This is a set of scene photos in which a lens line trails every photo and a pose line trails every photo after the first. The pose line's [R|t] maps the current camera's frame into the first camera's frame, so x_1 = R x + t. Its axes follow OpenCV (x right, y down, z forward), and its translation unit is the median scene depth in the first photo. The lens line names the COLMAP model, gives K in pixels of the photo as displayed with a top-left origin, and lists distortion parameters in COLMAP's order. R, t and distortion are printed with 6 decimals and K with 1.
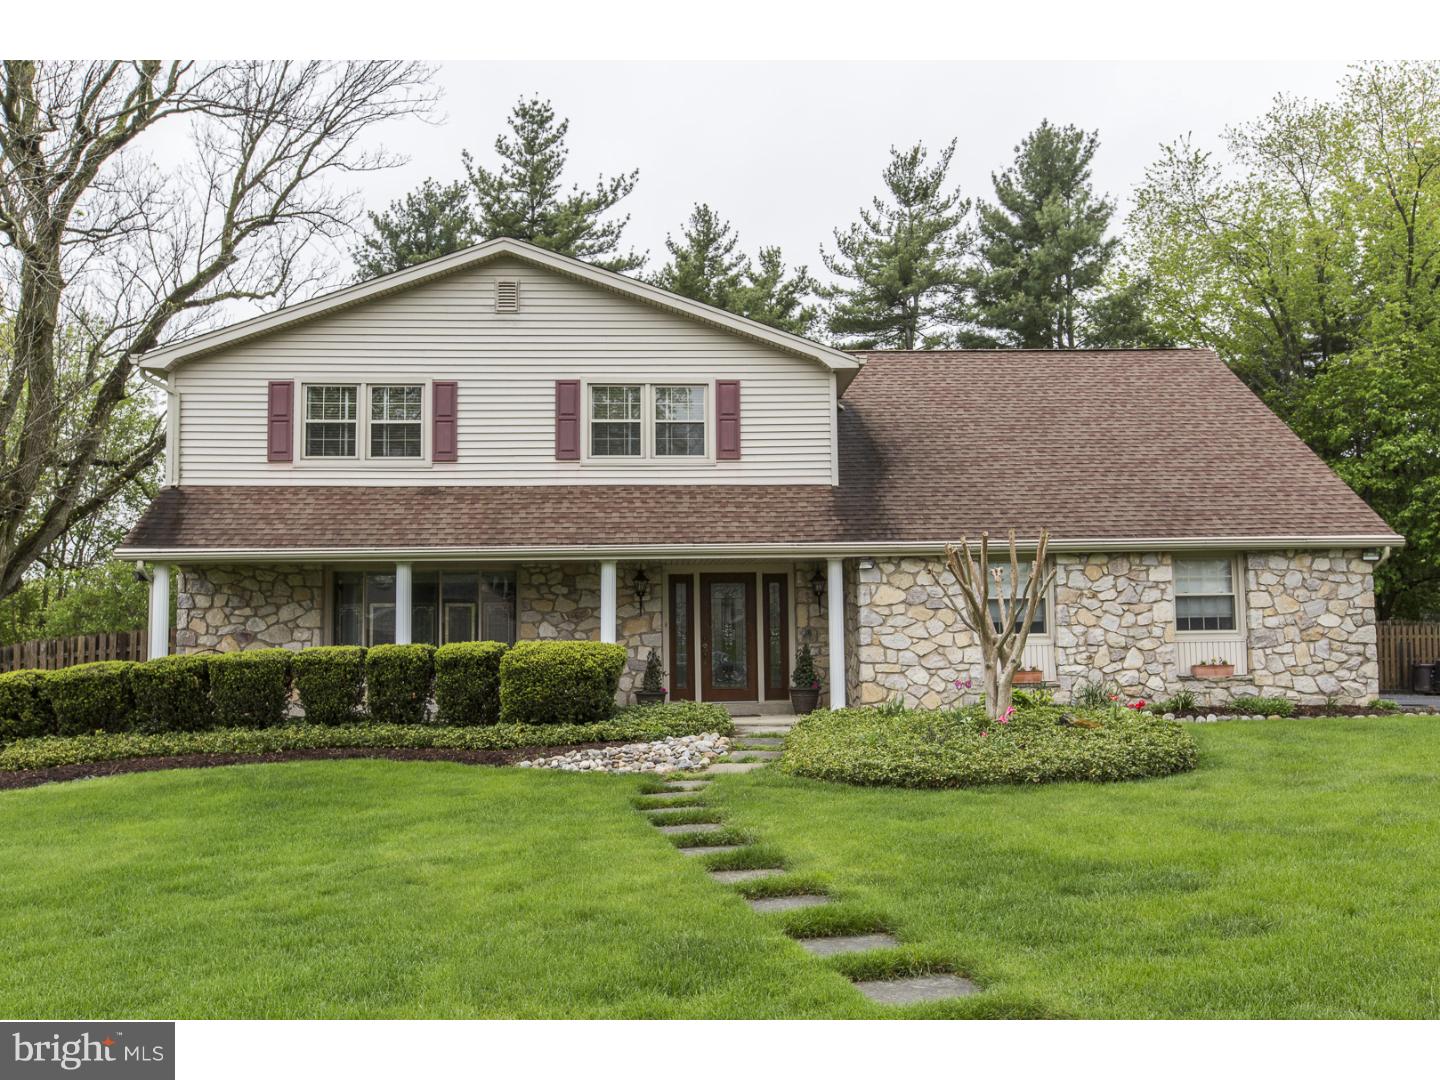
lens RADIAL K [[1253.8, 0, 720.1], [0, 1253.8, 536.8], [0, 0, 1]] dist [-0.003916, 0.004756]
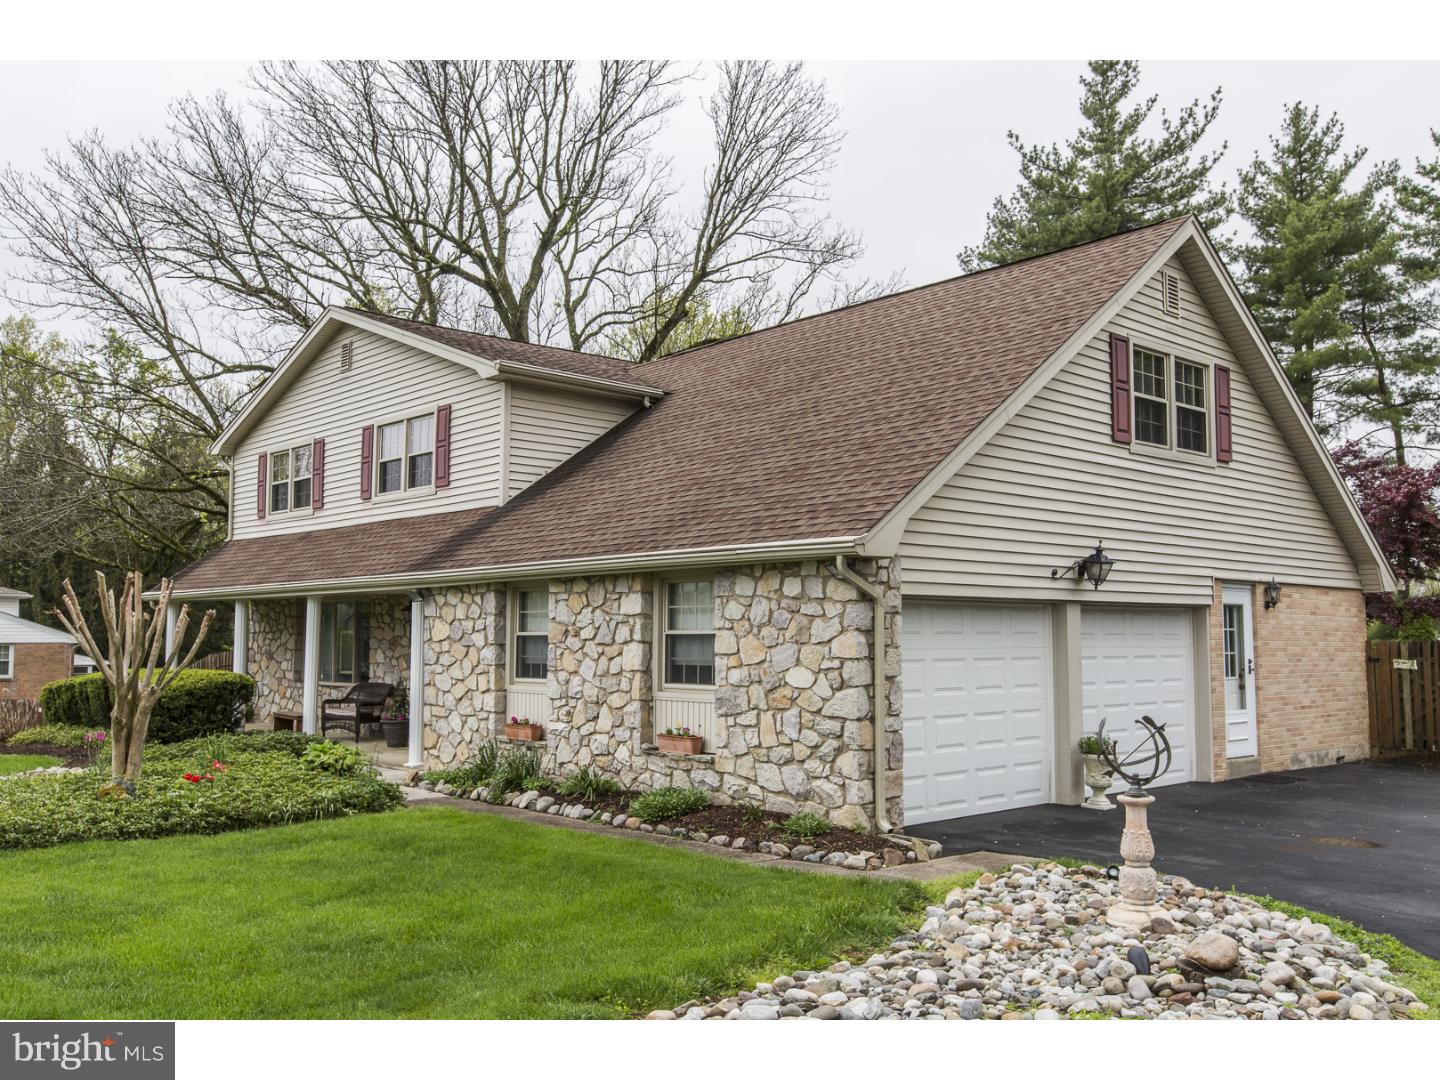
lens RADIAL K [[1233.3, 0, 719.8], [0, 1233.3, 543.5], [0, 0, 1]] dist [0.011883, 0.007313]
pose [[0.634724, -0.043976, -0.771486, 0.932131], [0.052937, 0.998508, -0.013364, 0.006848], [0.770923, -0.032357, 0.636105, 0.584658]]
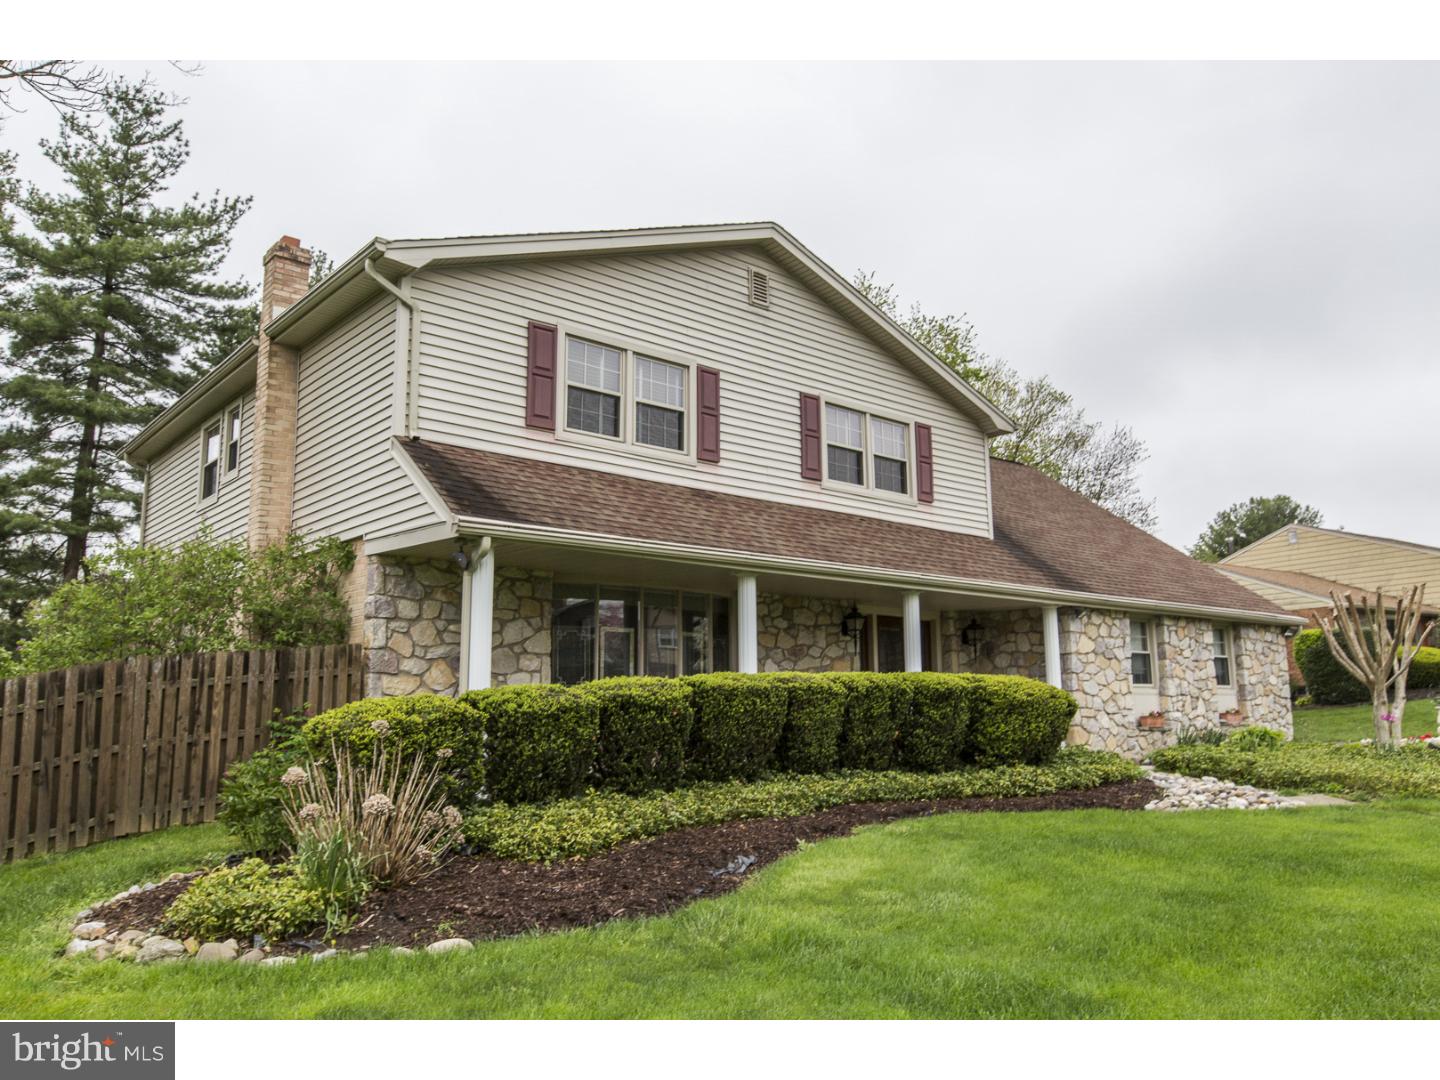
lens RADIAL K [[1080.1, 0, 720.6], [0, 1080.1, 542.6], [0, 0, 1]] dist [0.003425, -0.002954]
pose [[0.794947, 0.103837, 0.597727, -0.667304], [-0.053901, 0.993436, -0.100895, 0.069246], [-0.604280, 0.047988, 0.795325, 0.440875]]
